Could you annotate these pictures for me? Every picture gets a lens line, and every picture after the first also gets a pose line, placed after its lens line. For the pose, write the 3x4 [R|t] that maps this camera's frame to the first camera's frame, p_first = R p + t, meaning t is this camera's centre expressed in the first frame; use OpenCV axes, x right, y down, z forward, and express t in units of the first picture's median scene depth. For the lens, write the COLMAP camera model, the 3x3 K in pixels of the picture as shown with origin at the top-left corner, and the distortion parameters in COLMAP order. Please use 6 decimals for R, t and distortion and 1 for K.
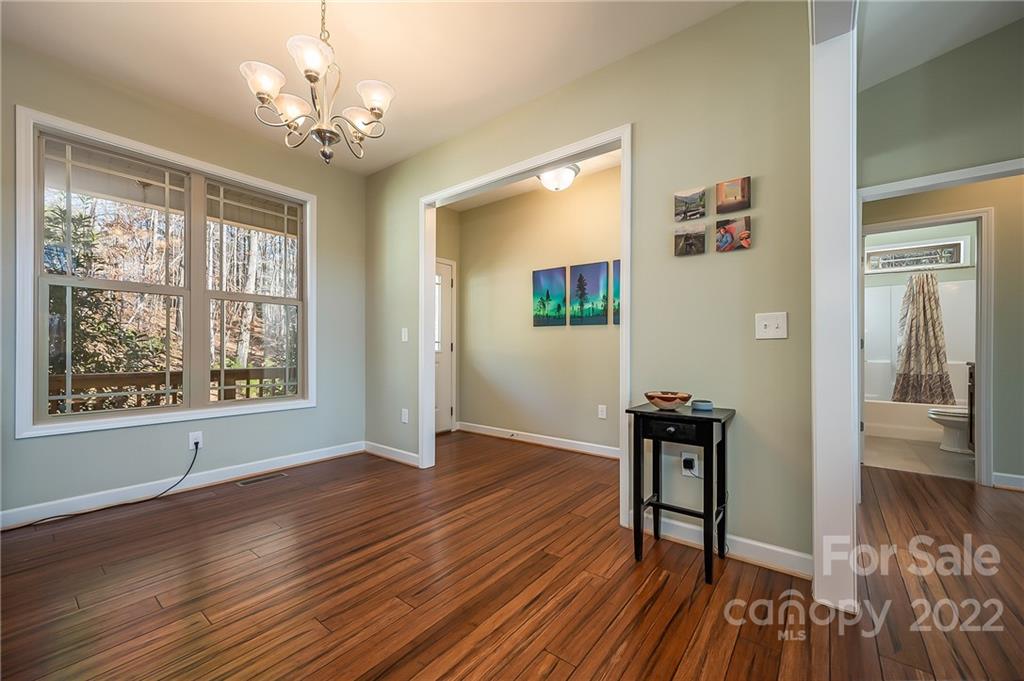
lens RADIAL K [[405.2, 0, 510.0], [0, 405.2, 349.2], [0, 0, 1]] dist [0.000814, 0.000125]
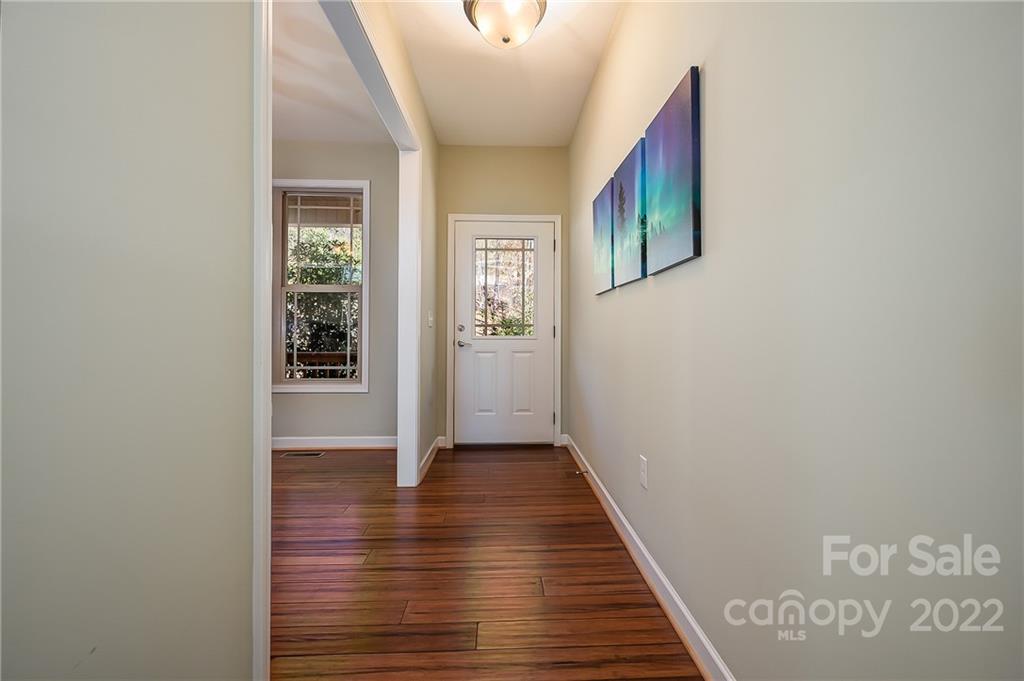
lens RADIAL K [[402.7, 0, 512.0], [0, 402.7, 340.5], [0, 0, 1]] dist [0.000202, 0.000026]
pose [[0.642265, 0.009254, -0.766427, 0.512163], [0.002100, 0.999902, 0.013833, 0.000360], [0.766480, -0.010493, 0.642182, 0.649889]]
